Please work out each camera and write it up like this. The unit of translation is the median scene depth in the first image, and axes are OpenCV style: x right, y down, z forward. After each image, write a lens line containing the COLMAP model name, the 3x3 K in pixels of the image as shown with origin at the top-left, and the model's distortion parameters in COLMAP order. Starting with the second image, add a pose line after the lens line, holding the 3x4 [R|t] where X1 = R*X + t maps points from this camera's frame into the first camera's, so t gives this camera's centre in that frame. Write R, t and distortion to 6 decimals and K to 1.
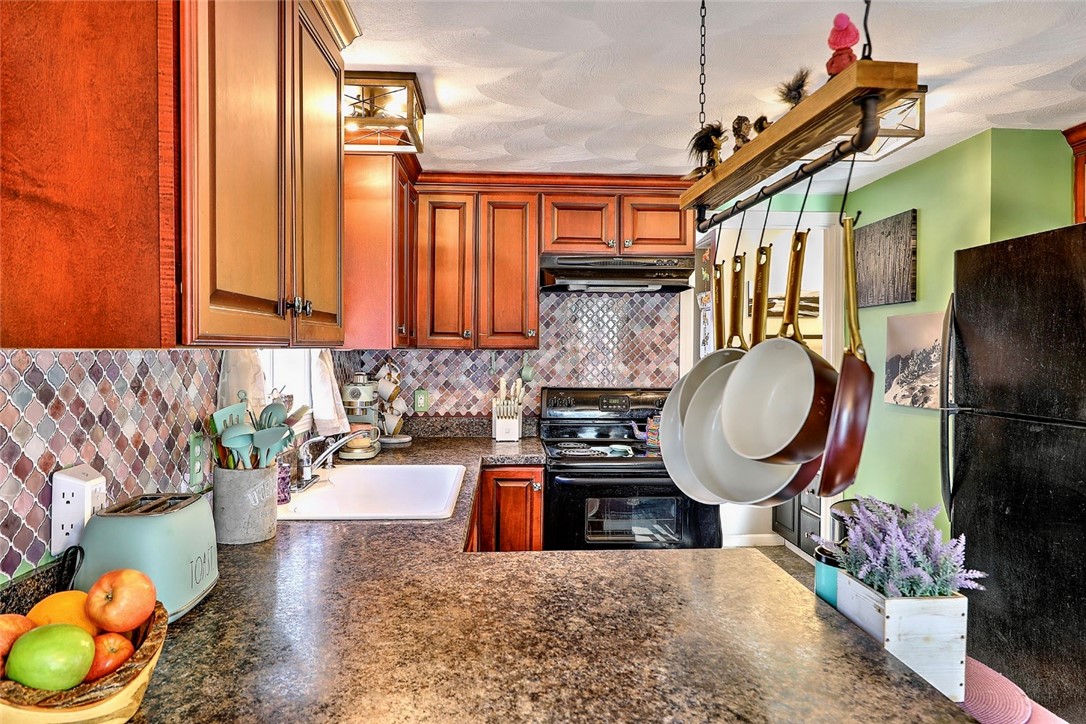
lens RADIAL K [[704.7, 0, 543.6], [0, 704.7, 361.6], [0, 0, 1]] dist [0.001028, -0.000921]
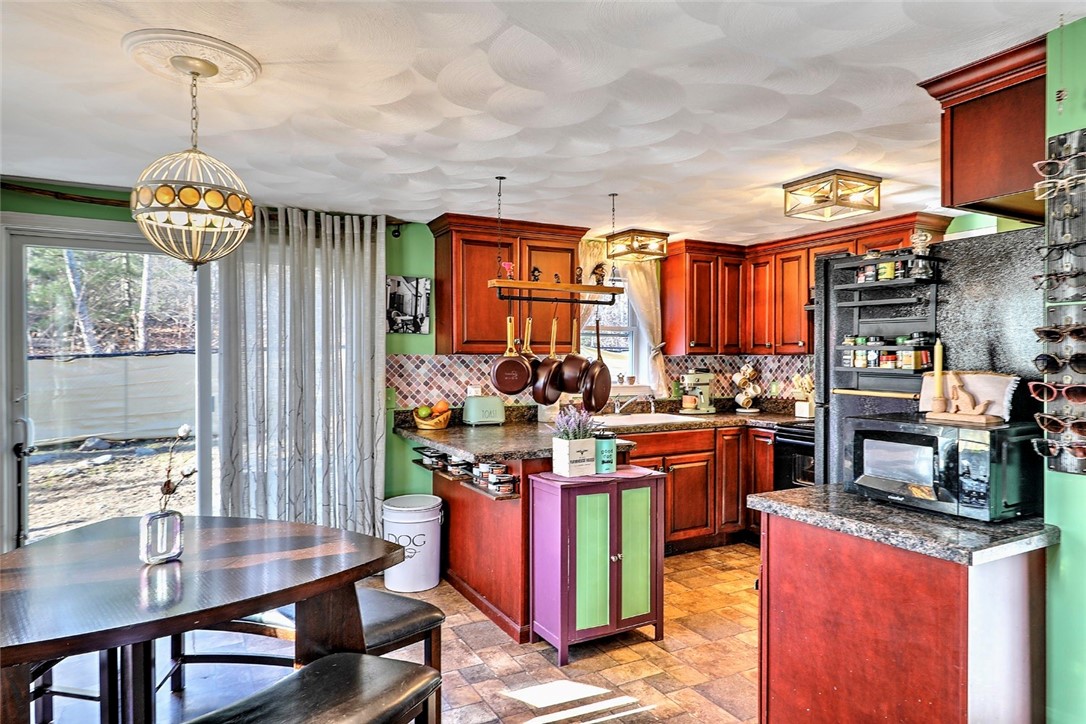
lens RADIAL K [[658.7, 0, 542.9], [0, 658.7, 360.9], [0, 0, 1]] dist [-0.001145, 0.000937]
pose [[0.418547, 0.000324, -0.908195, 1.019306], [-0.013552, 0.999891, -0.005889, 0.011449], [0.908094, 0.014772, 0.418505, -0.069080]]
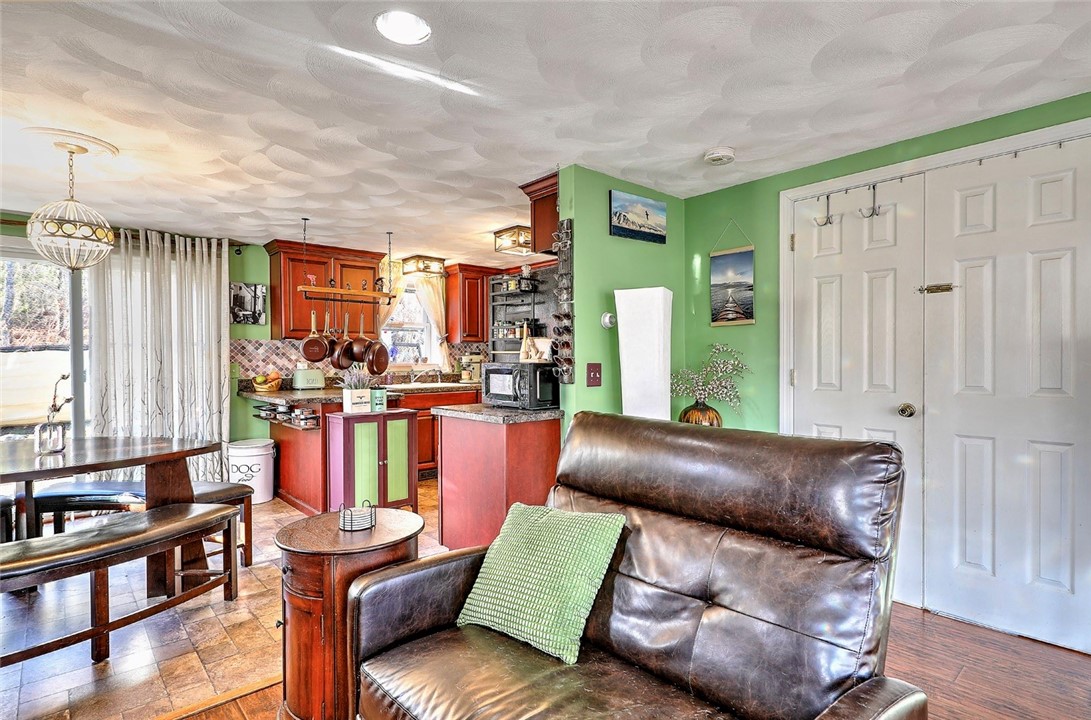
lens RADIAL K [[547.1, 0, 543.6], [0, 547.1, 364.6], [0, 0, 1]] dist [0.000091, 0.000159]
pose [[0.618274, 0.002072, -0.785960, 1.395441], [-0.006051, 0.999979, -0.002124, 0.060756], [0.785939, 0.006069, 0.618274, -0.059399]]
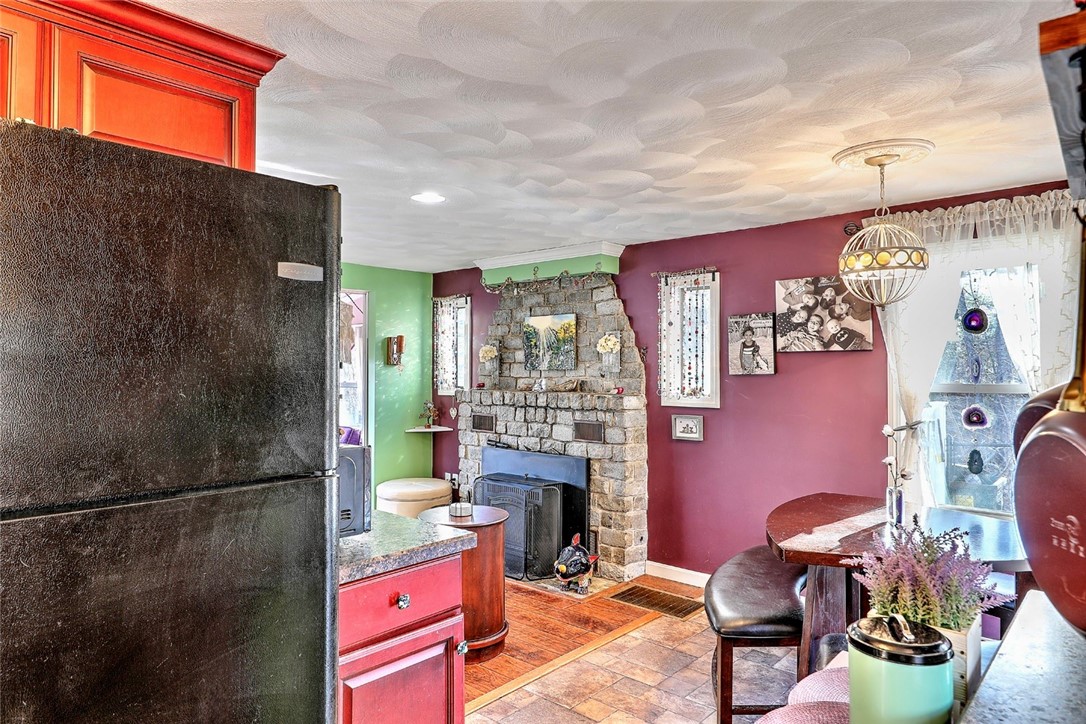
lens RADIAL K [[678.6, 0, 543.0], [0, 678.6, 362.0], [0, 0, 1]] dist [-0.000530, -0.000150]
pose [[-0.701657, 0.001804, 0.712513, 0.078408], [0.007888, 0.999955, 0.005236, -0.013415], [-0.712472, 0.009294, -0.701639, 0.740054]]
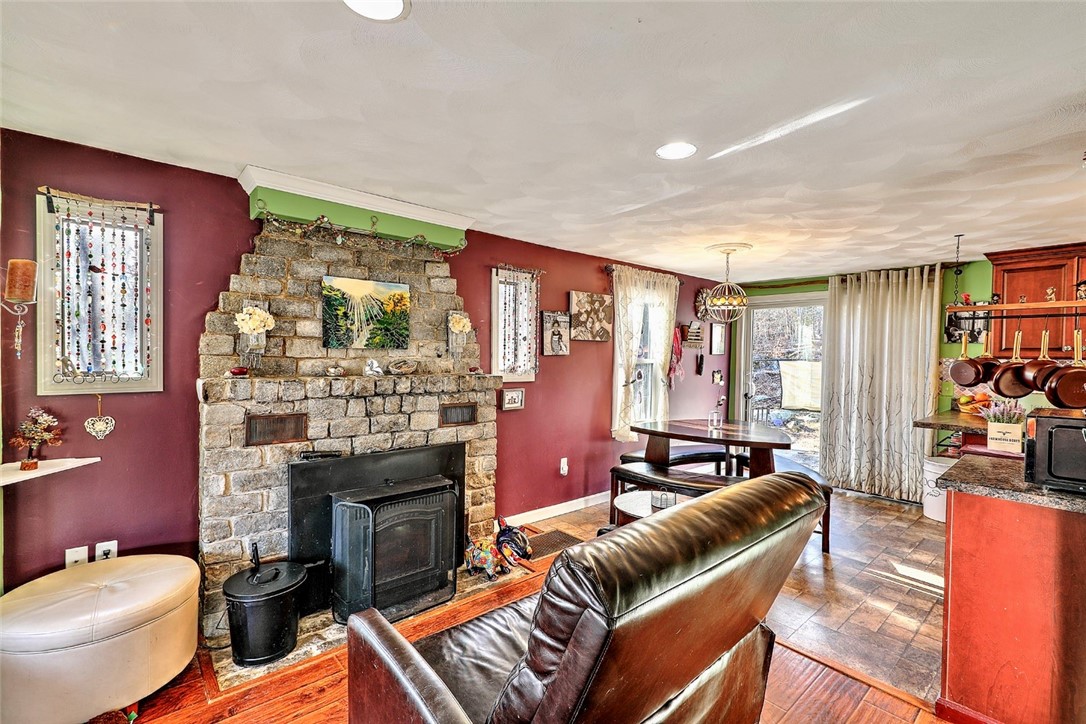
lens RADIAL K [[477.6, 0, 544.4], [0, 477.6, 363.4], [0, 0, 1]] dist [0.003331, 0.000302]
pose [[-0.791110, -0.005079, -0.611653, 1.415735], [-0.030381, 0.999058, 0.031000, 0.002974], [0.610919, 0.043107, -0.790519, 0.540866]]
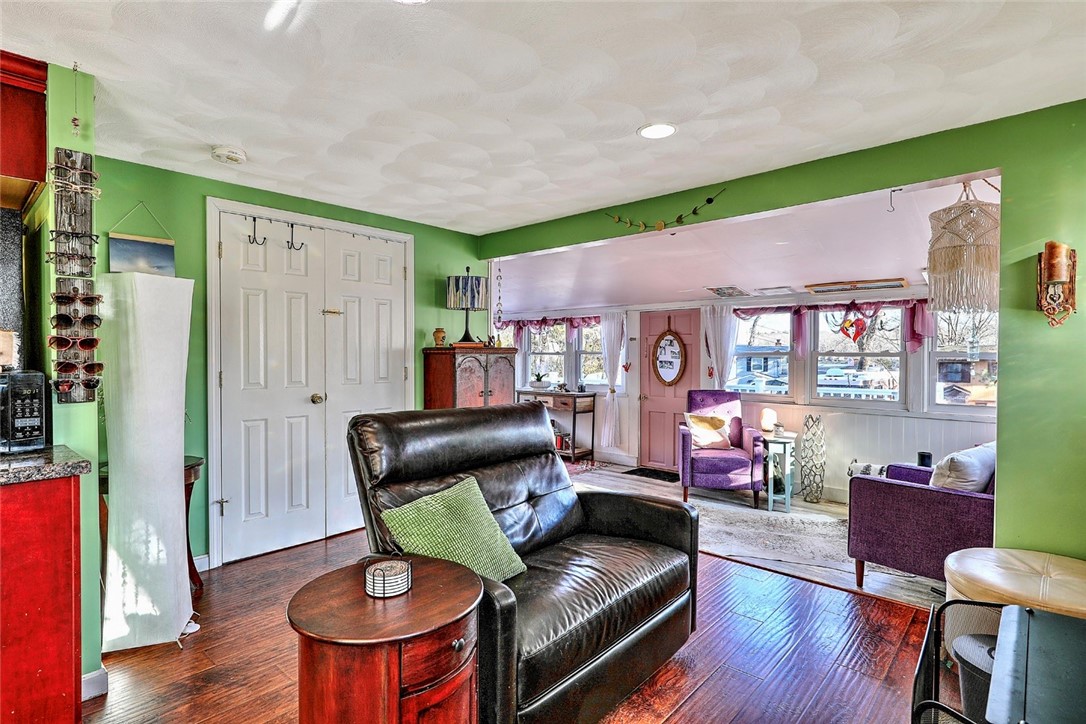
lens RADIAL K [[541.1, 0, 543.0], [0, 541.1, 362.0], [0, 0, 1]] dist [0.001419, 0.000198]
pose [[0.715790, -0.011251, 0.698225, 0.684649], [0.012065, 0.999920, 0.003745, 0.050588], [-0.698211, 0.005744, 0.715869, -0.233698]]
